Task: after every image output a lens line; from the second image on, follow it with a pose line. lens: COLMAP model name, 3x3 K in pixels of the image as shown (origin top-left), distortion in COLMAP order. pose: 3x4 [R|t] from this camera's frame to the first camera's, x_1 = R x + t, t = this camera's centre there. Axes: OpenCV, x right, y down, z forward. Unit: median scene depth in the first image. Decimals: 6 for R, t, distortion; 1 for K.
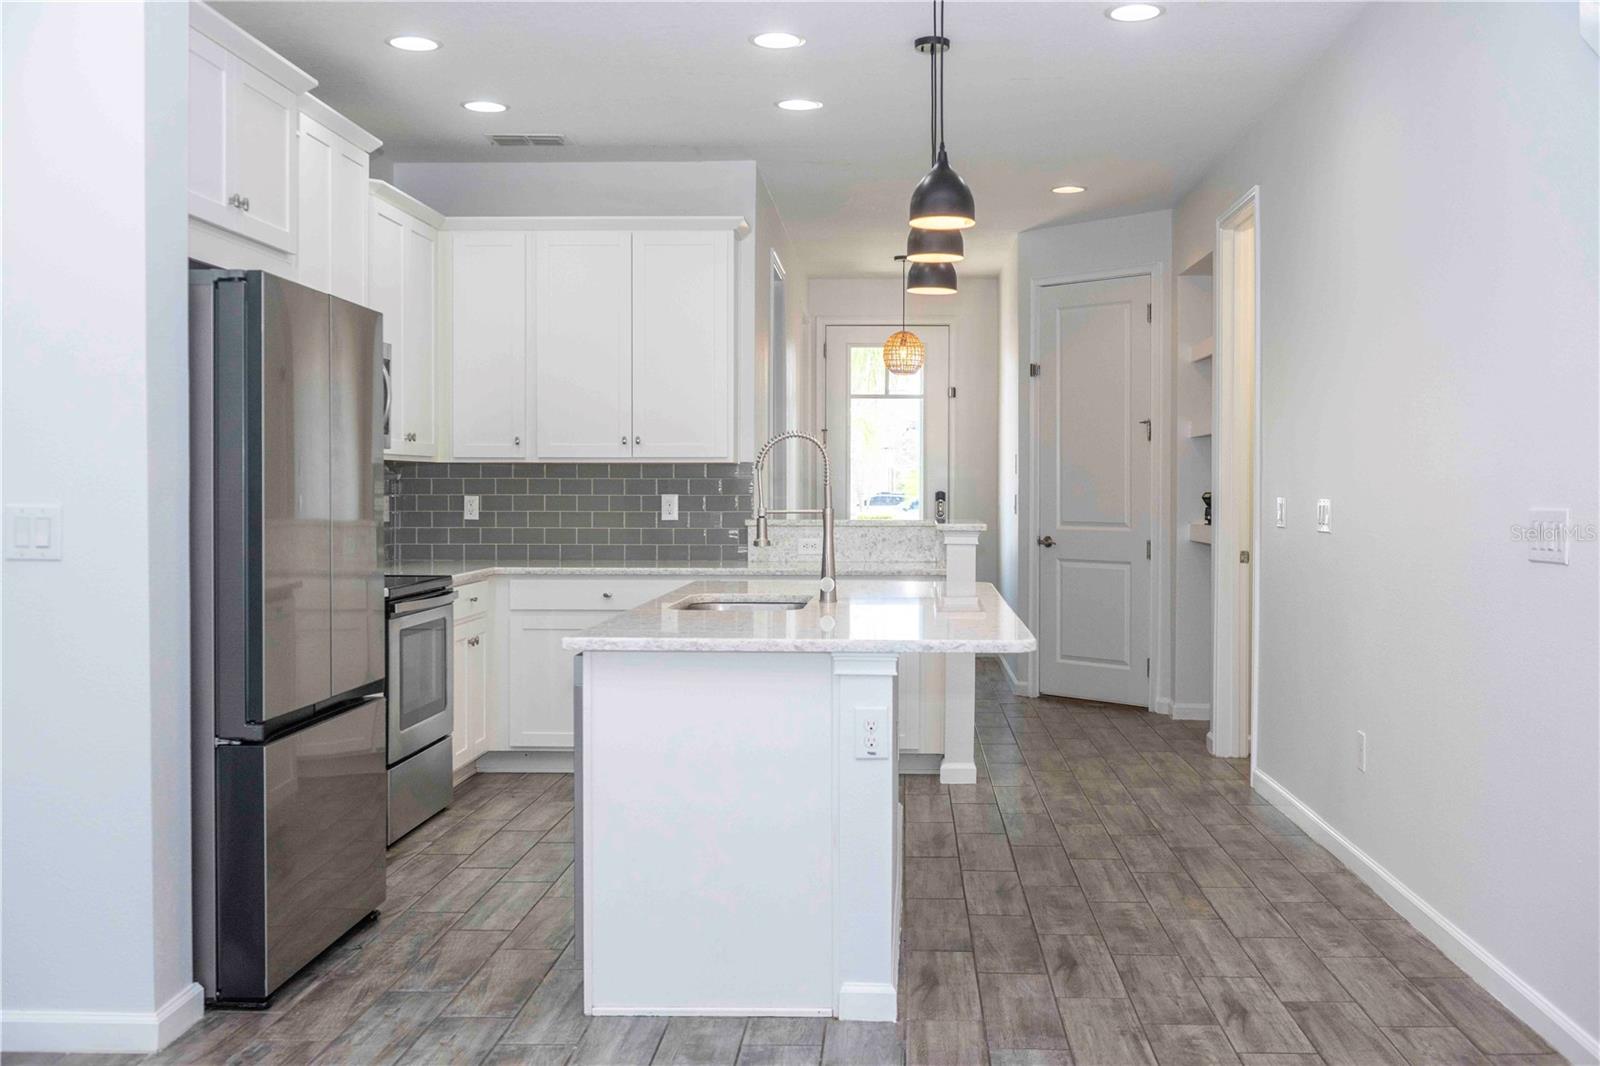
lens RADIAL K [[1641.8, 0, 802.6], [0, 1641.8, 531.5], [0, 0, 1]] dist [-0.013554, 0.000000]
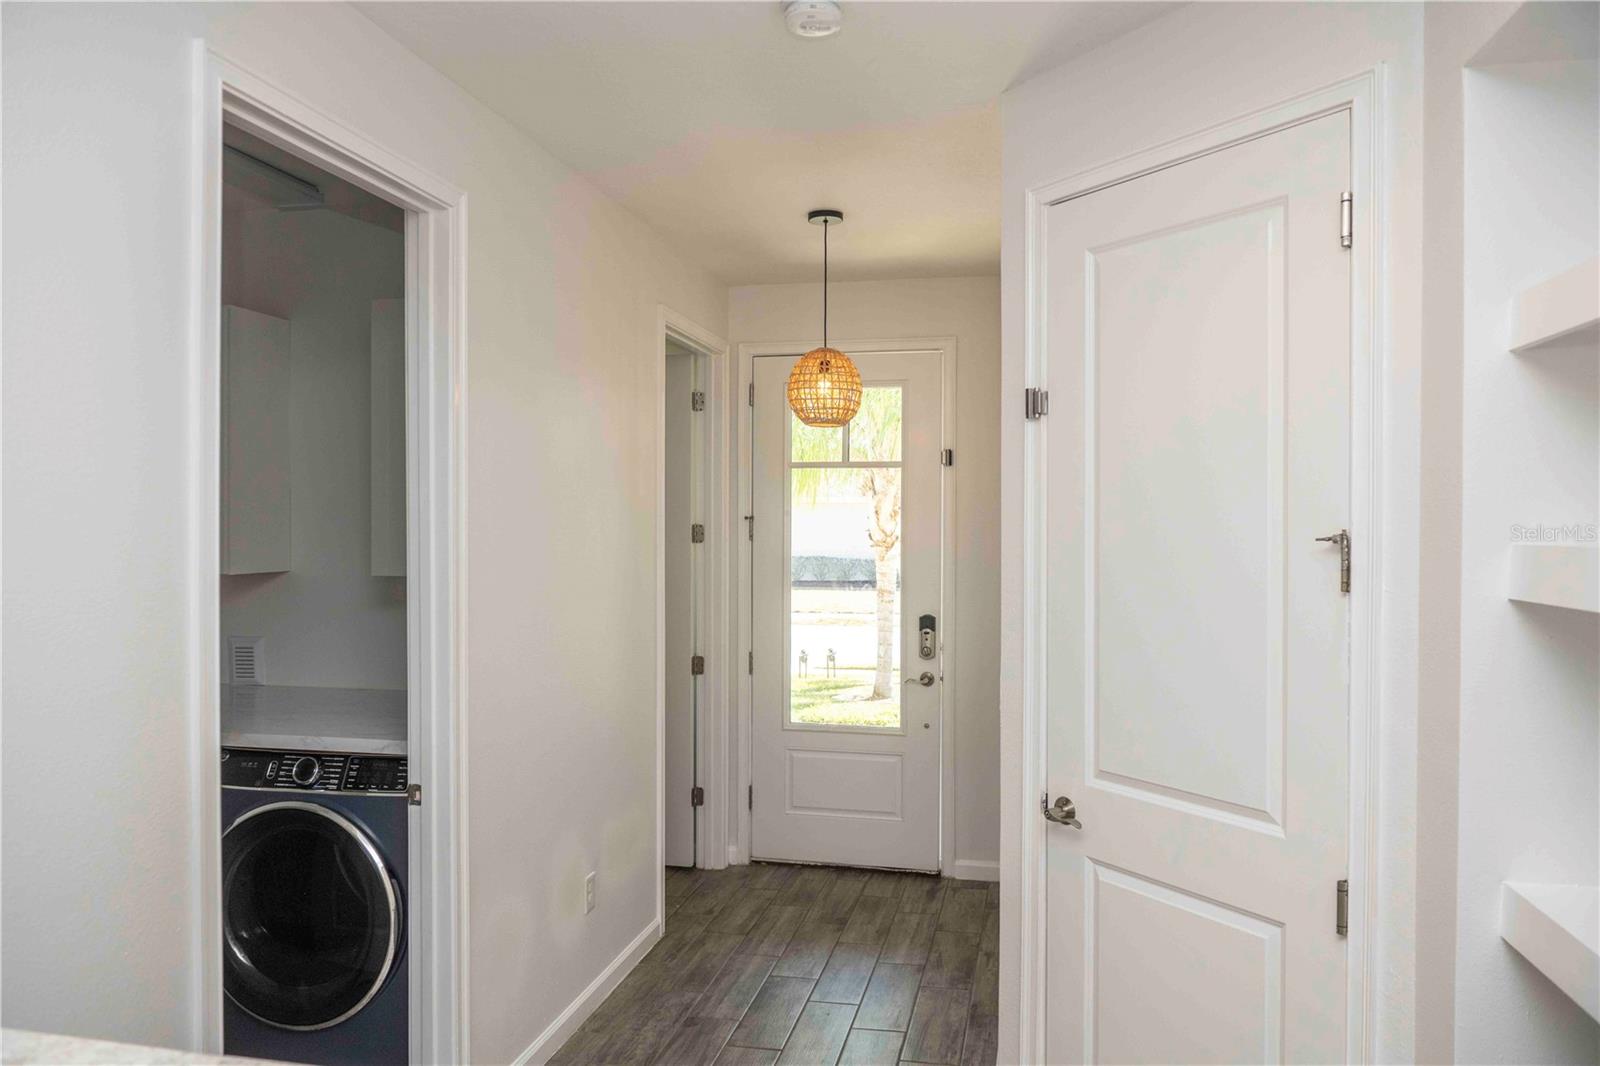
lens RADIAL K [[1089.9, 0, 795.2], [0, 1089.9, 536.1], [0, 0, 1]] dist [-0.025584, 0.010379]
pose [[0.985522, 0.004577, -0.169484, 0.127580], [-0.006975, 0.999884, -0.013555, -0.059491], [0.169403, 0.014541, 0.985440, 0.709461]]
